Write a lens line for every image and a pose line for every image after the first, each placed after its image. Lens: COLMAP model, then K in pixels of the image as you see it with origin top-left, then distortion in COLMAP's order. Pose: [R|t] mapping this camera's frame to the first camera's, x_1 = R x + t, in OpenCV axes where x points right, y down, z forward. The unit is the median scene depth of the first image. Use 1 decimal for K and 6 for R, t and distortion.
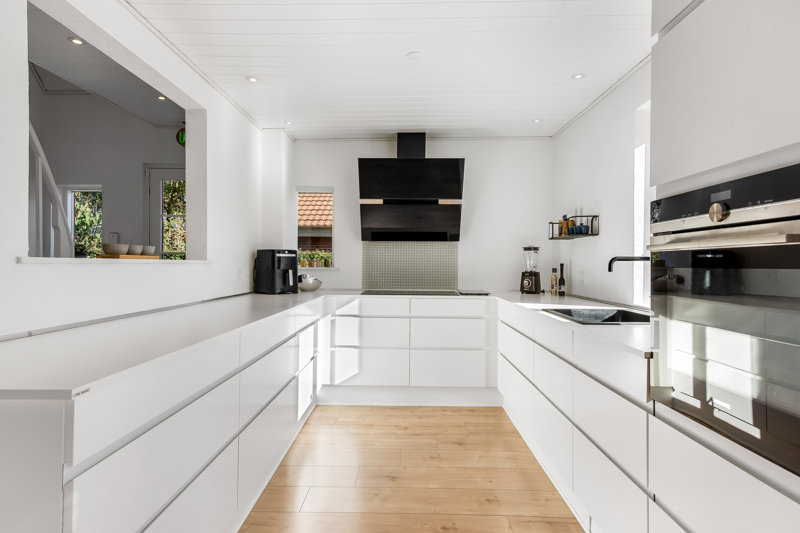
lens RADIAL K [[465.9, 0, 394.9], [0, 465.9, 266.5], [0, 0, 1]] dist [-0.000477, 0.003383]
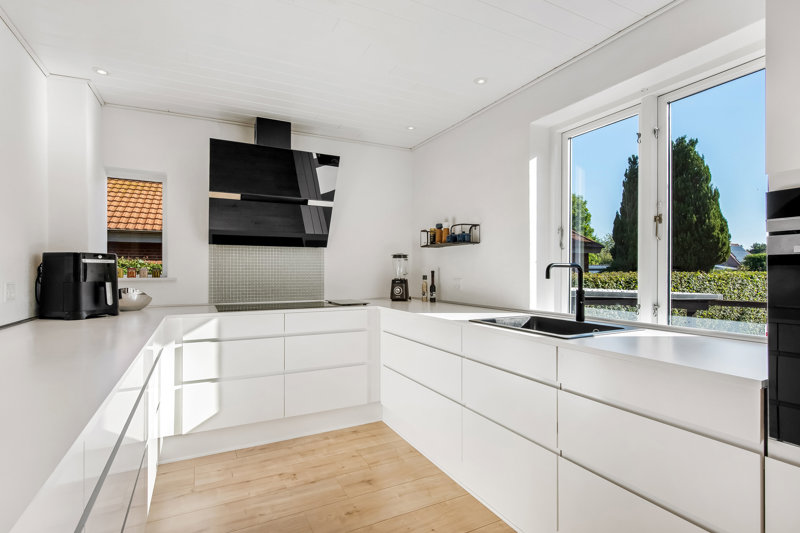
lens RADIAL K [[402.9, 0, 411.6], [0, 402.9, 272.6], [0, 0, 1]] dist [0.000042, -0.001370]
pose [[0.873276, -0.008498, 0.487152, -0.117770], [0.010162, 0.999948, -0.000774, -0.002331], [-0.487120, 0.005626, 0.873317, 0.248272]]
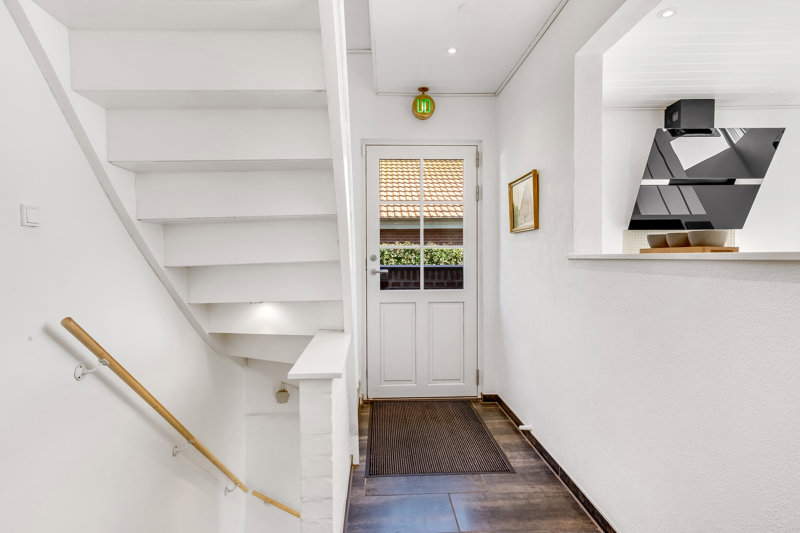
lens RADIAL K [[465.9, 0, 400.7], [0, 465.9, 262.3], [0, 0, 1]] dist [-0.000477, 0.003383]
pose [[0.999641, -0.011268, 0.024305, -0.561303], [0.011160, 0.999927, 0.004573, -0.006129], [-0.024355, -0.004301, 0.999694, 0.195423]]
